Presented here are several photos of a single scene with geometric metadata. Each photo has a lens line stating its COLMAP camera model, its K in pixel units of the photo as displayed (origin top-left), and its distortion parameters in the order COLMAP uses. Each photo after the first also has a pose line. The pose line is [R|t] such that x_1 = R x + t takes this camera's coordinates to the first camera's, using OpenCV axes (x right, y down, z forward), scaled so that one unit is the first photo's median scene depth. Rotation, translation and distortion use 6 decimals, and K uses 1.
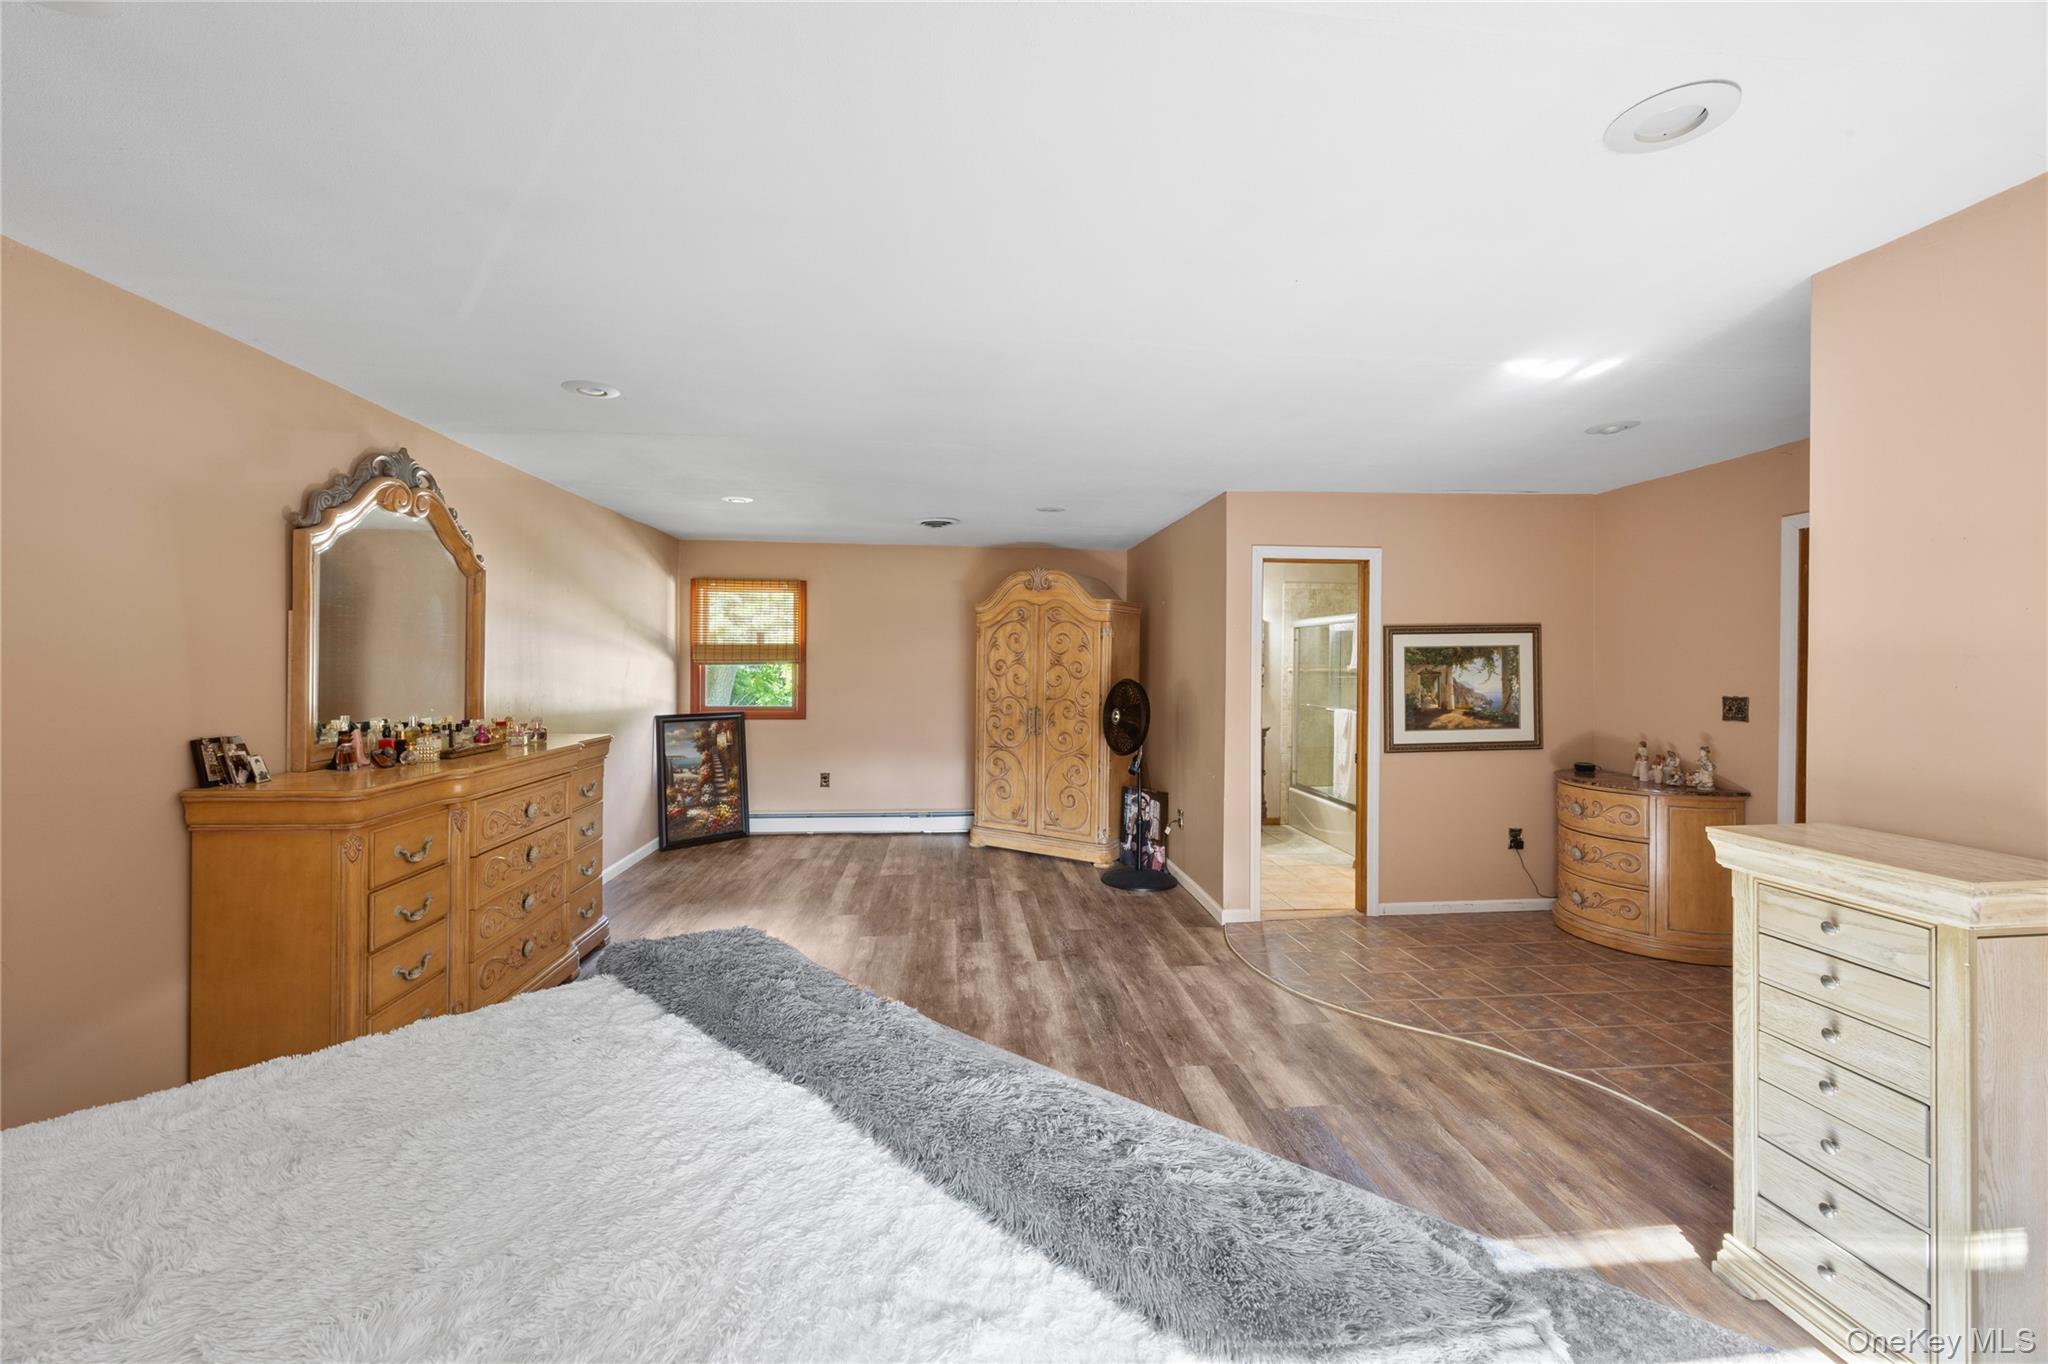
lens RADIAL K [[818.1, 0, 1044.0], [0, 818.1, 664.9], [0, 0, 1]] dist [0.001131, -0.000011]
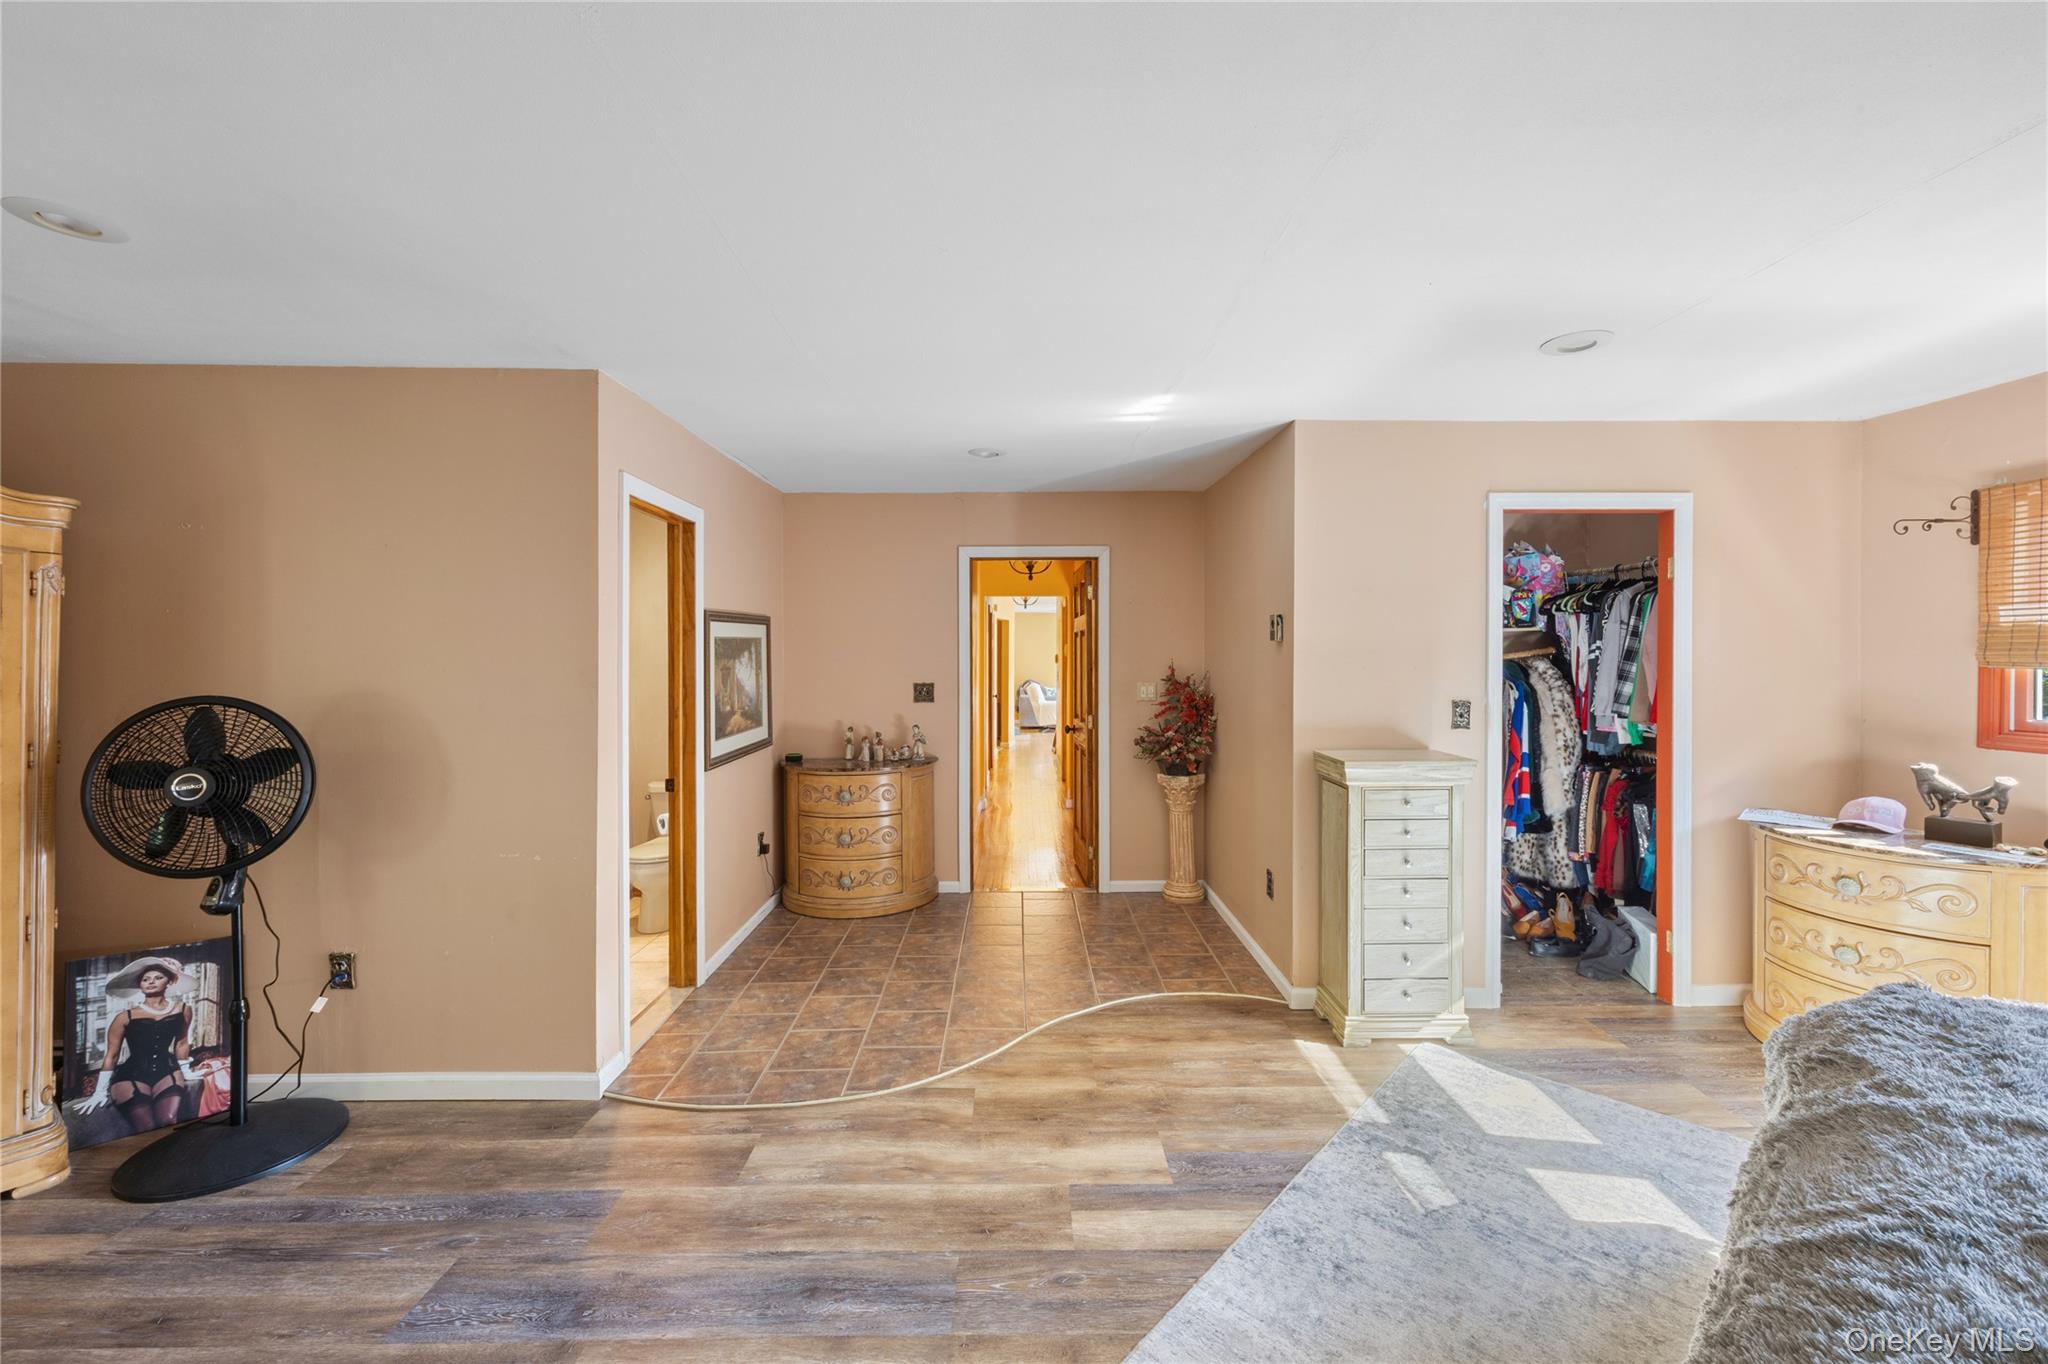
lens RADIAL K [[818.1, 0, 1022.4], [0, 818.1, 658.3], [0, 0, 1]] dist [0.001131, -0.000011]
pose [[0.093830, -0.004357, 0.995579, -0.389923], [0.004727, 0.999981, 0.003930, -0.003285], [-0.995577, 0.004338, 0.093849, 0.722774]]
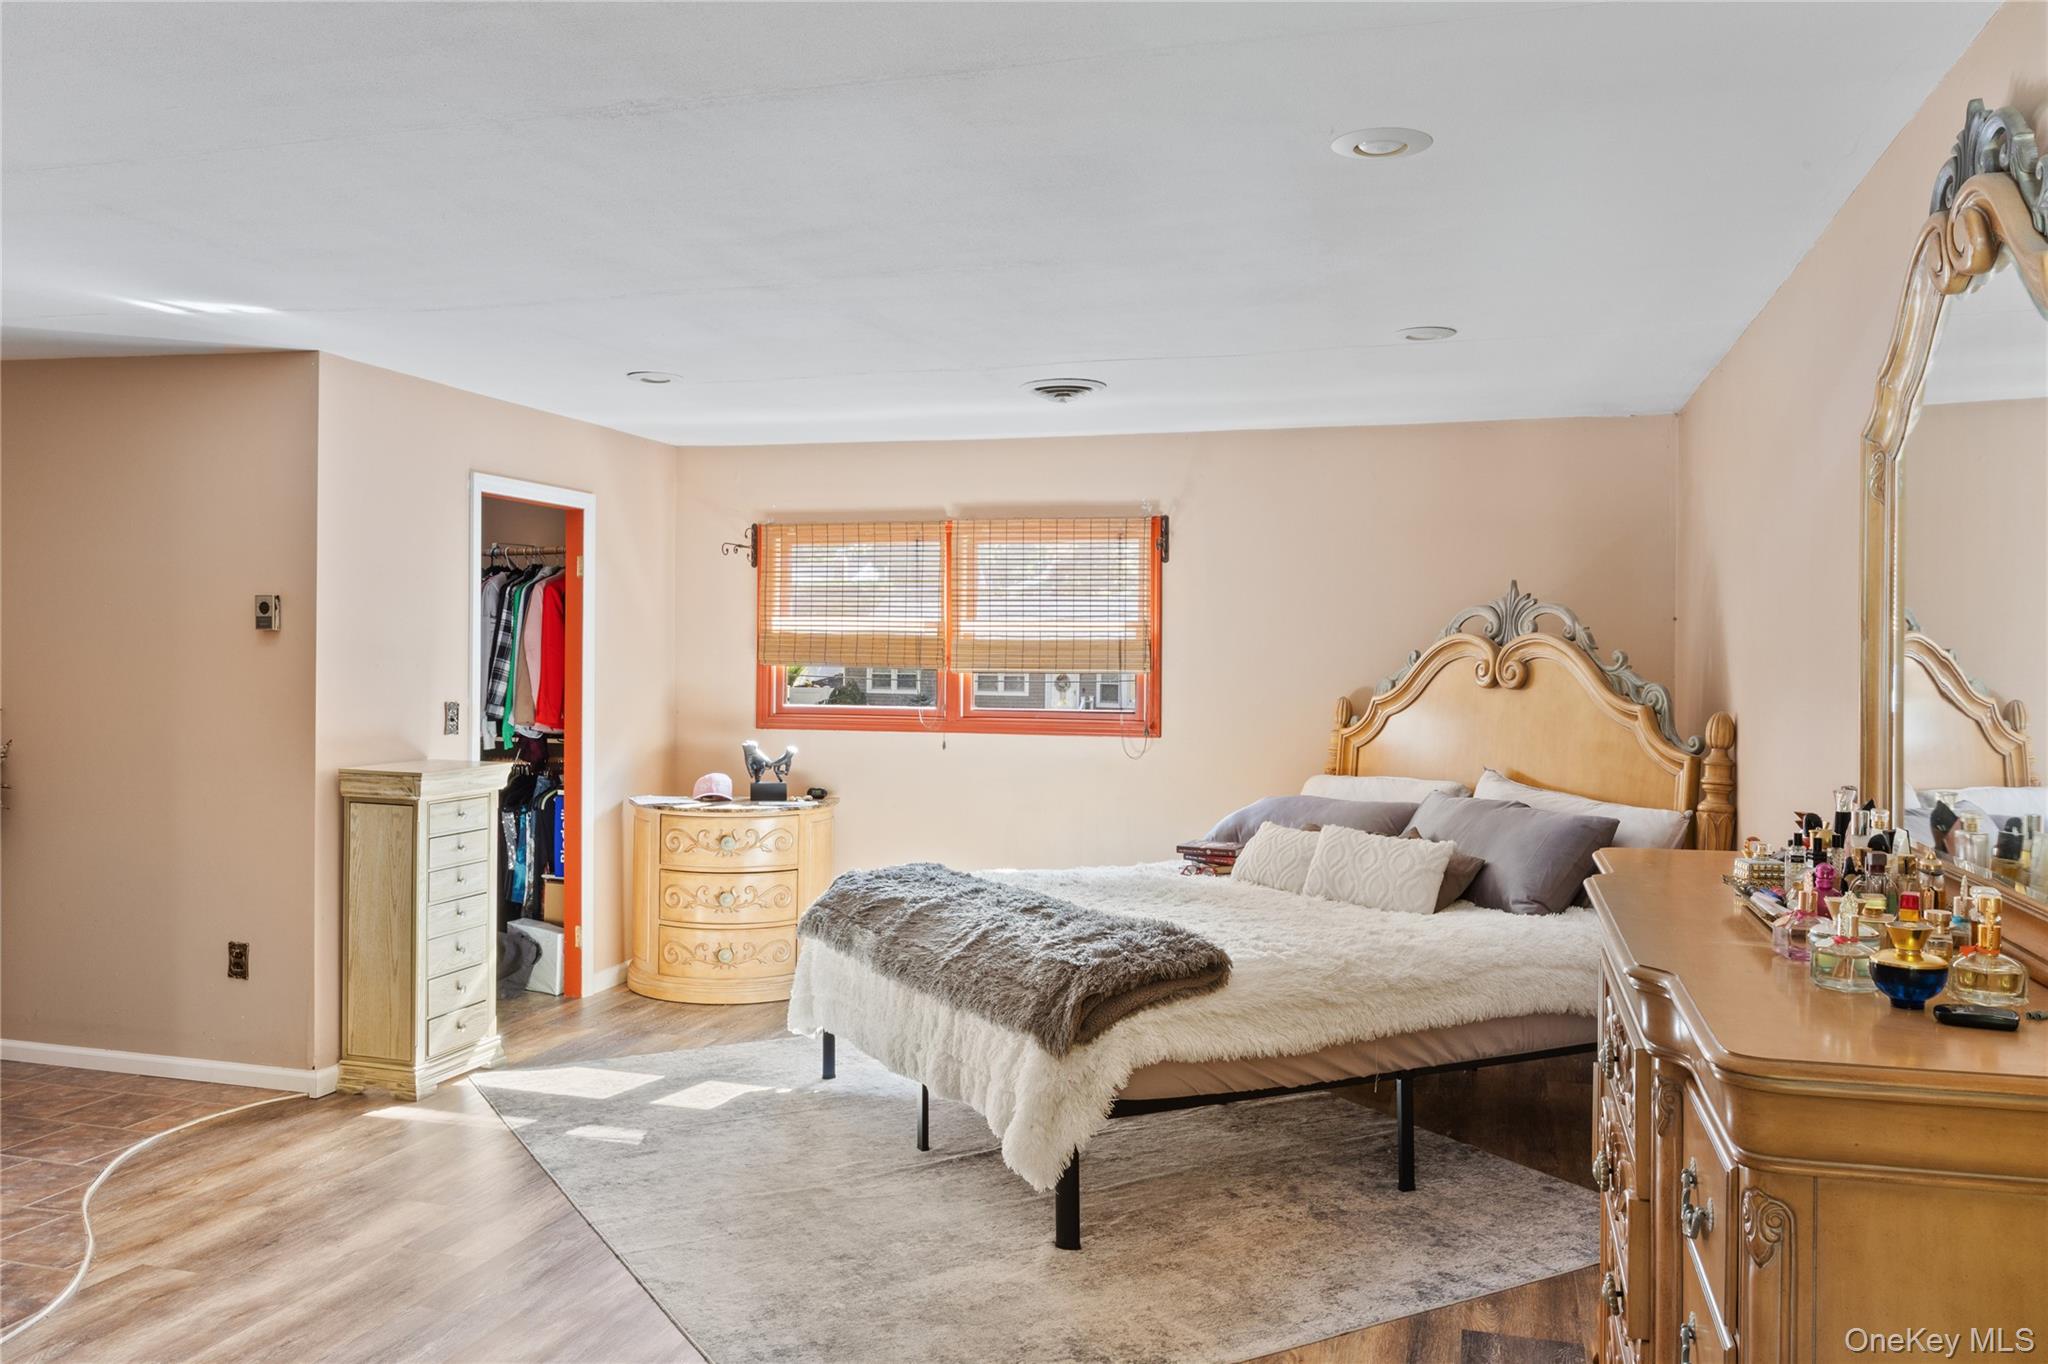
lens RADIAL K [[1548.8, 0, 1024.8], [0, 1548.8, 672.8], [0, 0, 1]] dist [0.000351, -0.002375]
pose [[-0.923650, -0.015821, 0.382910, -0.536133], [-0.011520, 0.999842, 0.013522, -0.006547], [-0.383064, 0.008078, -0.923687, 1.472485]]
